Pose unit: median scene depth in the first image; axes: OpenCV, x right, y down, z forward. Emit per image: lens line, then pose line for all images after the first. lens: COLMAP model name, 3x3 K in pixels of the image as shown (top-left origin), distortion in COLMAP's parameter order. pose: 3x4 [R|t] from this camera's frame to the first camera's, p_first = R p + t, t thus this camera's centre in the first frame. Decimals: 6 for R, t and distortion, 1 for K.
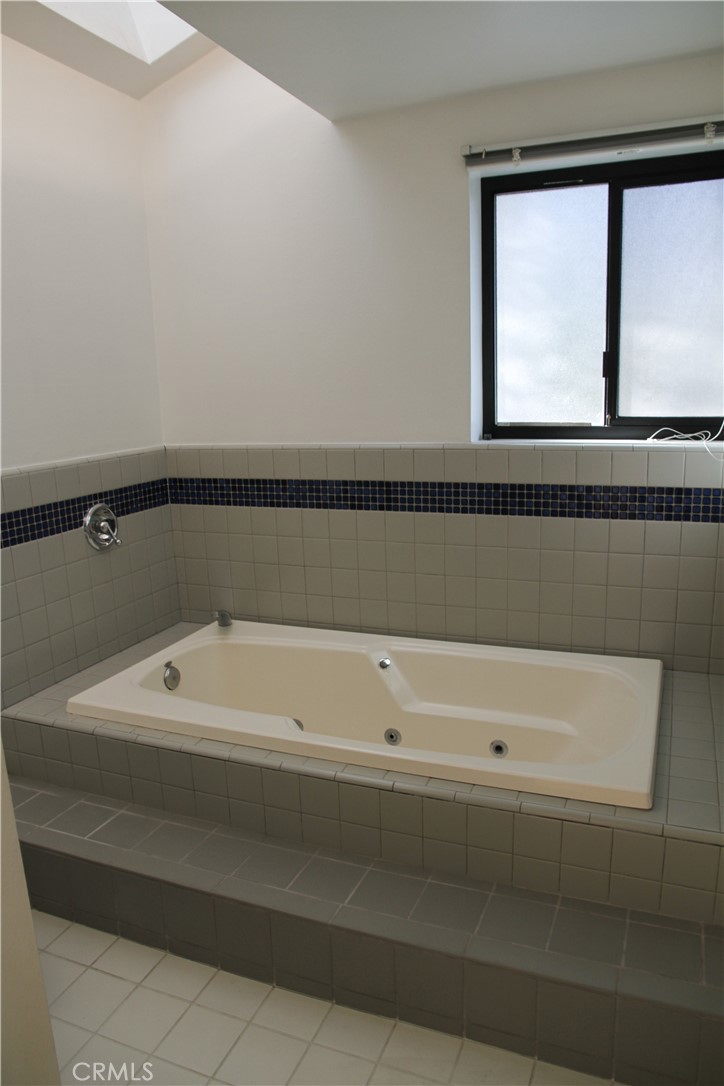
lens RADIAL K [[761.4, 0, 362.0], [0, 761.4, 543.0], [0, 0, 1]] dist [-0.007819, -0.068820]
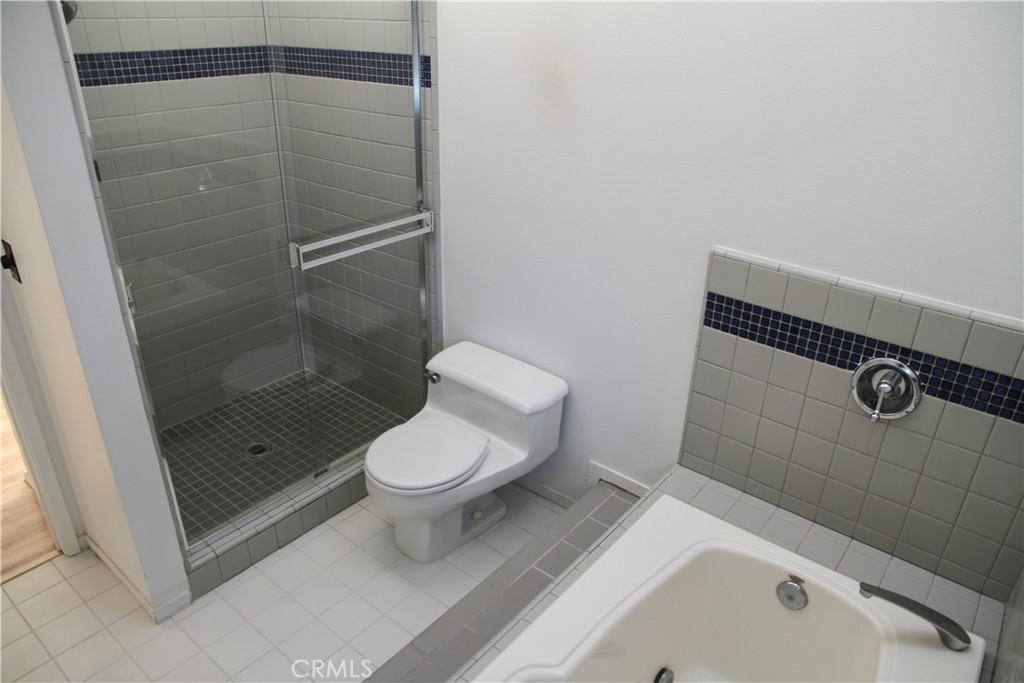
lens RADIAL K [[718.0, 0, 512.0], [0, 718.0, 341.5], [0, 0, 1]] dist [-0.007819, -0.068820]
pose [[-0.296030, 0.443599, -0.845924, 0.318328], [-0.214814, 0.832013, 0.511478, -0.334574], [0.930710, 0.333129, -0.151009, 0.777687]]
